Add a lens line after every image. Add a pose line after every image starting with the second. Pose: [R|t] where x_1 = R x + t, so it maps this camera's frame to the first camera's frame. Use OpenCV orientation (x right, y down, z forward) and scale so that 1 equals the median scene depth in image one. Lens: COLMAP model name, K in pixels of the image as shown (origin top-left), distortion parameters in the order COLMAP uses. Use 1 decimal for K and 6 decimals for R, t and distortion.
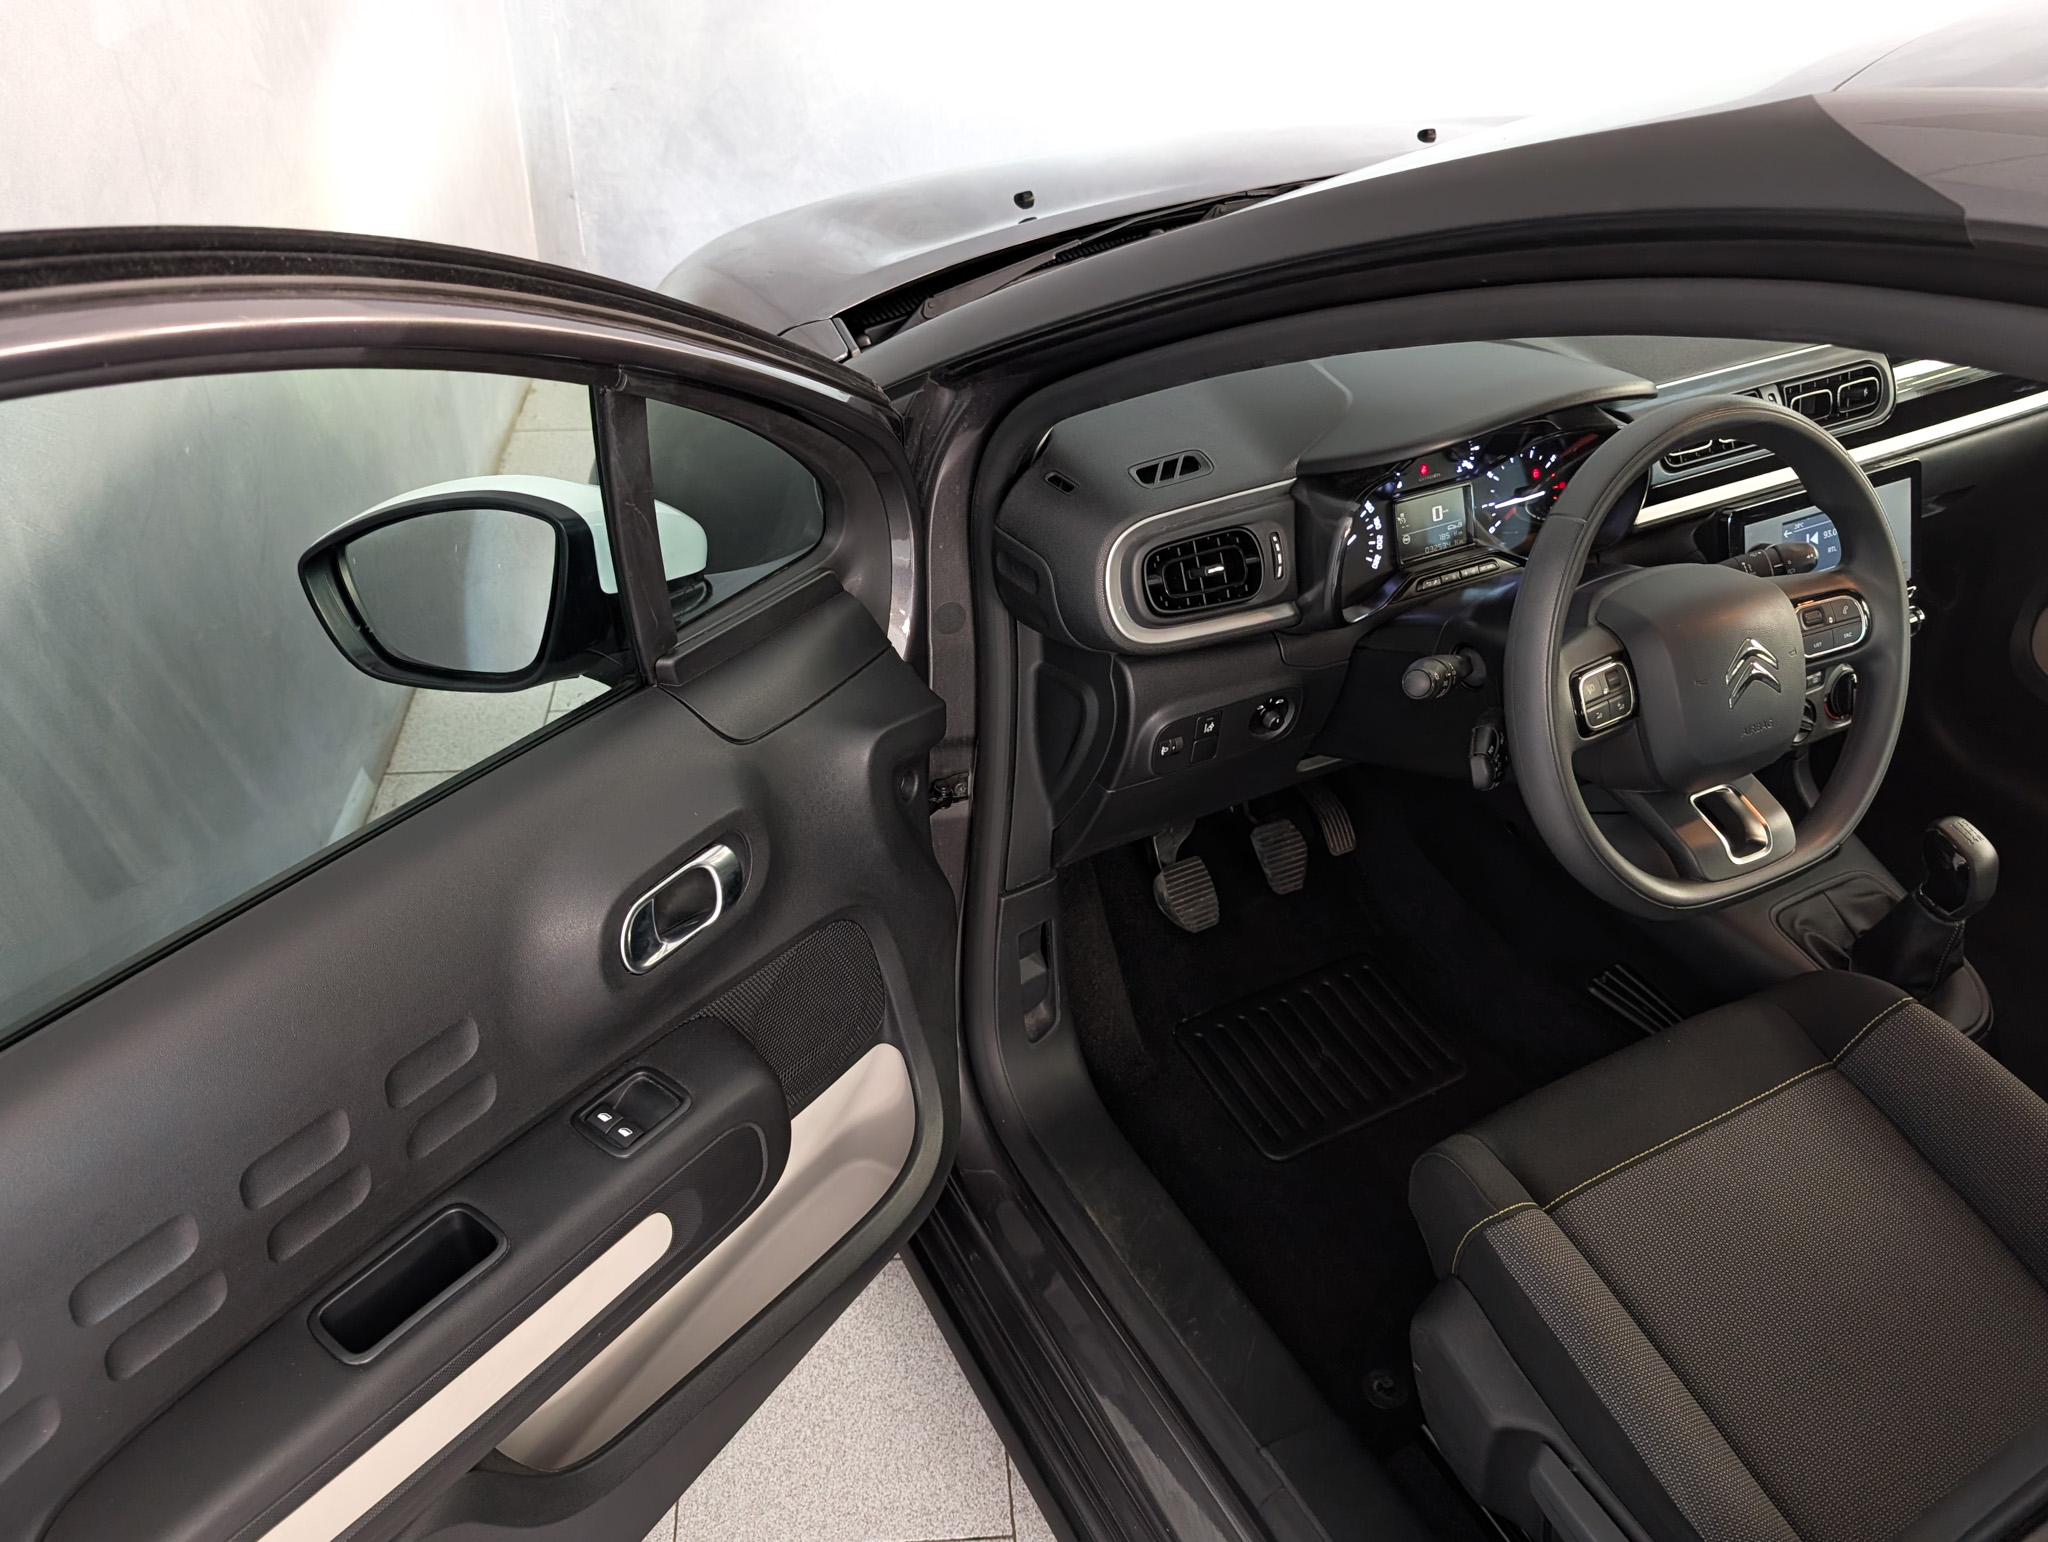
lens RADIAL K [[1692.9, 0, 961.9], [0, 1692.9, 698.6], [0, 0, 1]] dist [0.101167, -0.162307]
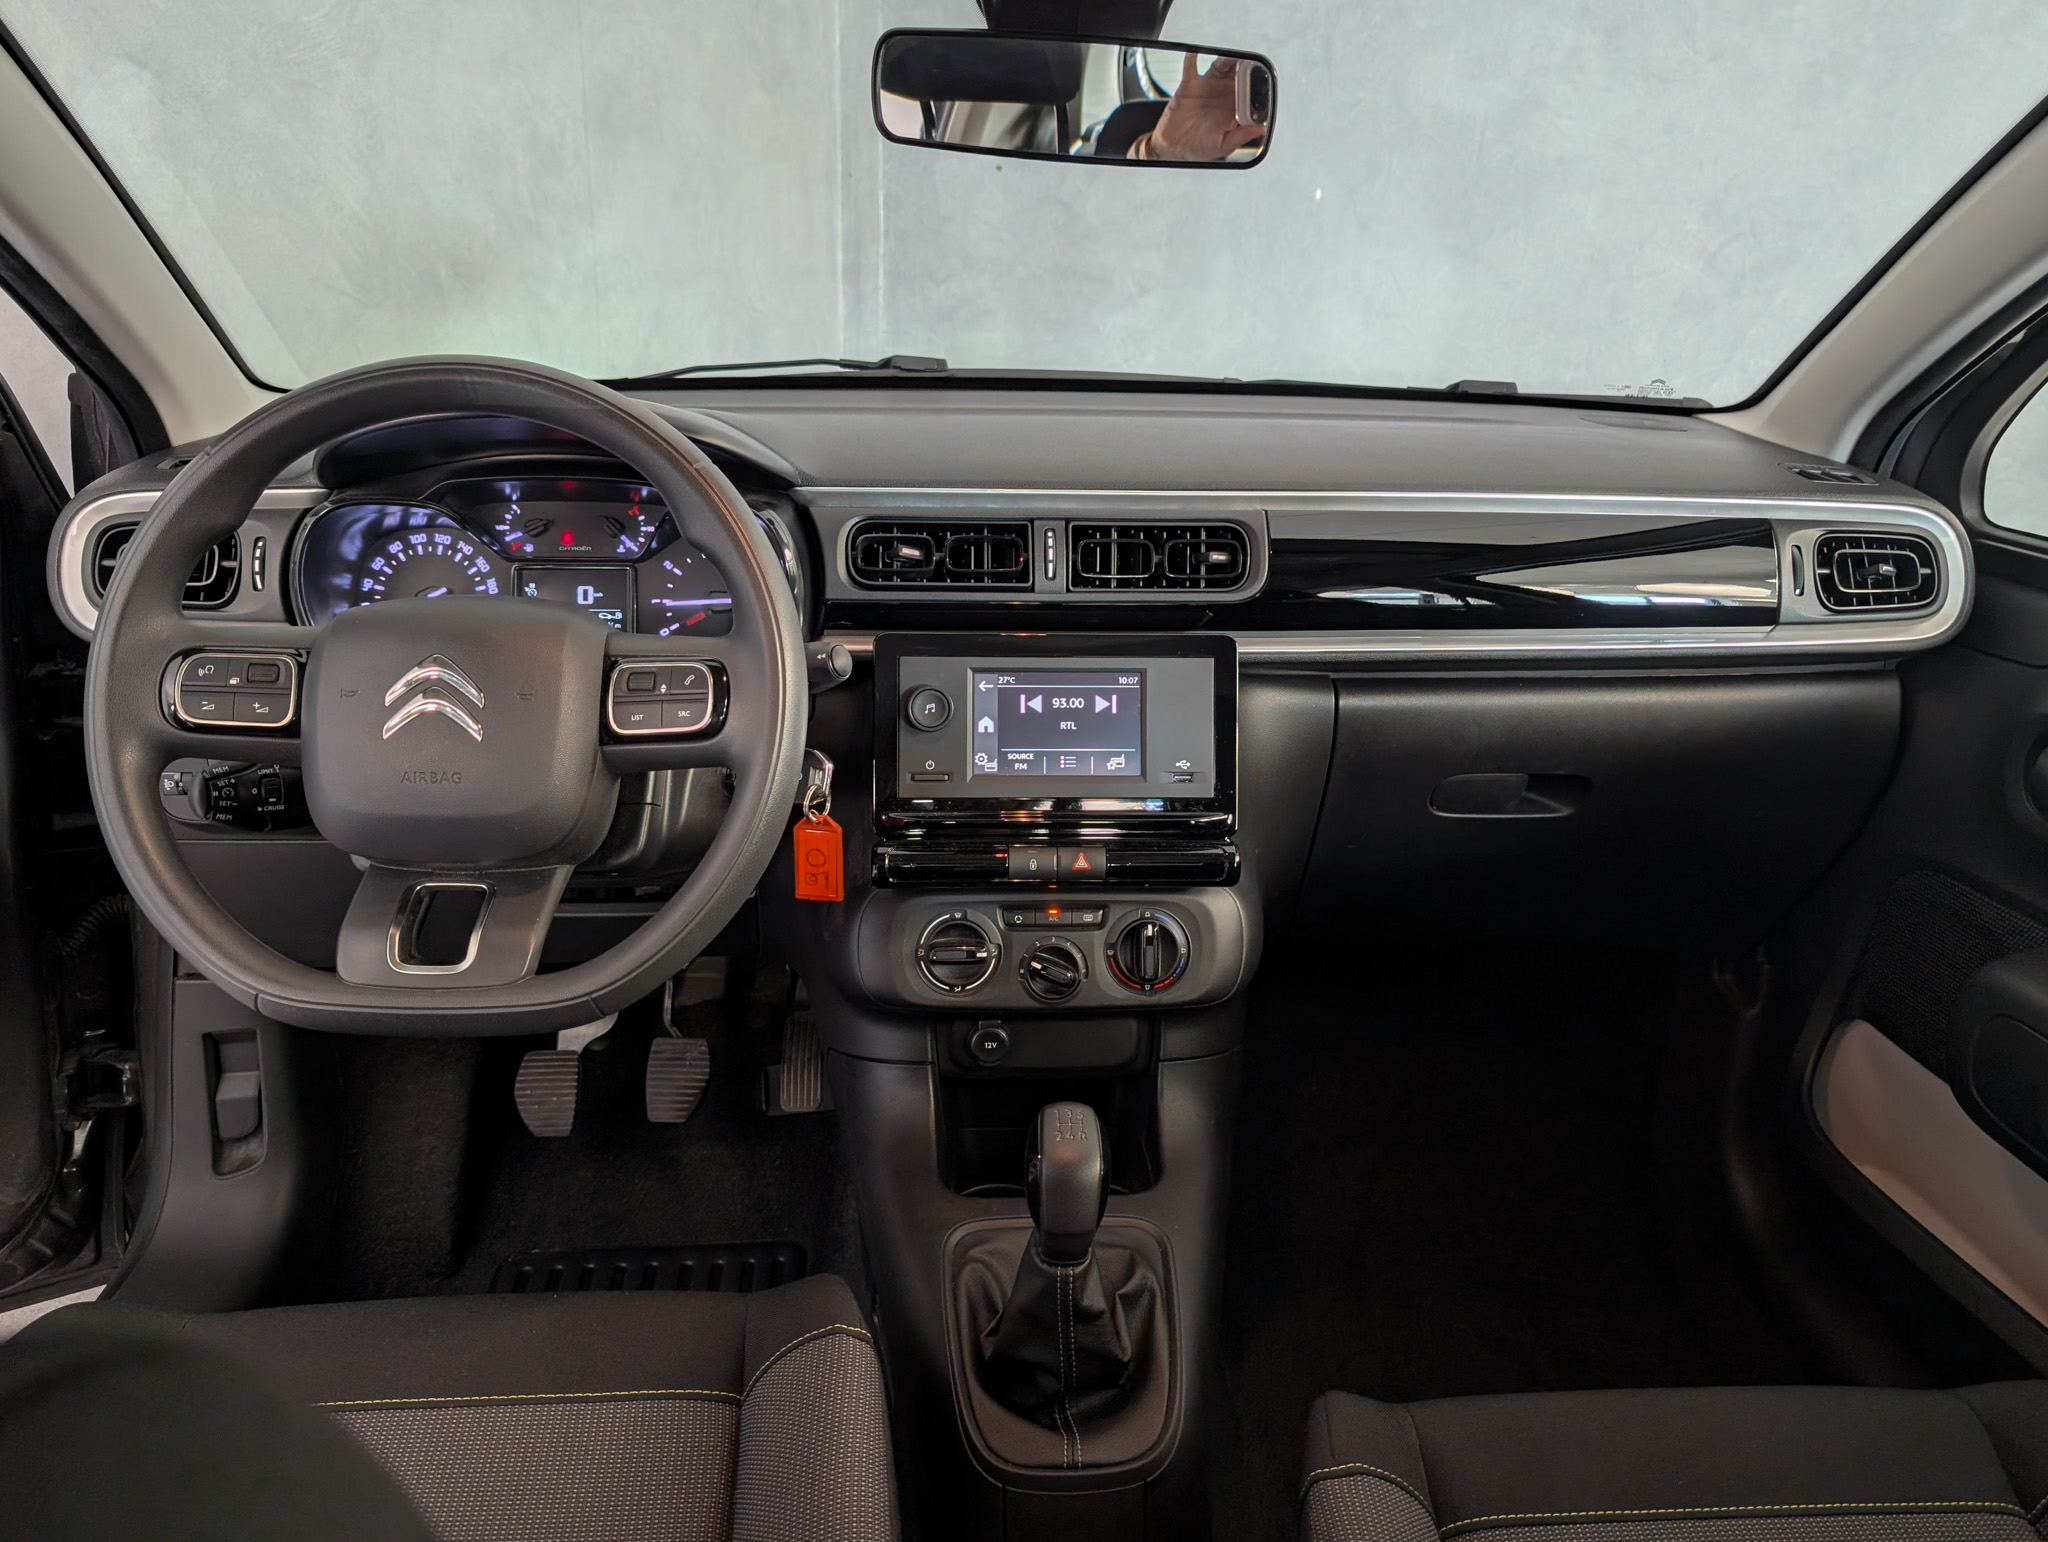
lens RADIAL K [[1599.8, 0, 1063.9], [0, 1599.8, 722.0], [0, 0, 1]] dist [0.011858, -0.000594]
pose [[0.915241, 0.141936, -0.377078, 0.843093], [-0.234471, 0.948726, -0.211996, 0.065741], [0.327654, 0.282442, 0.901593, 0.407455]]
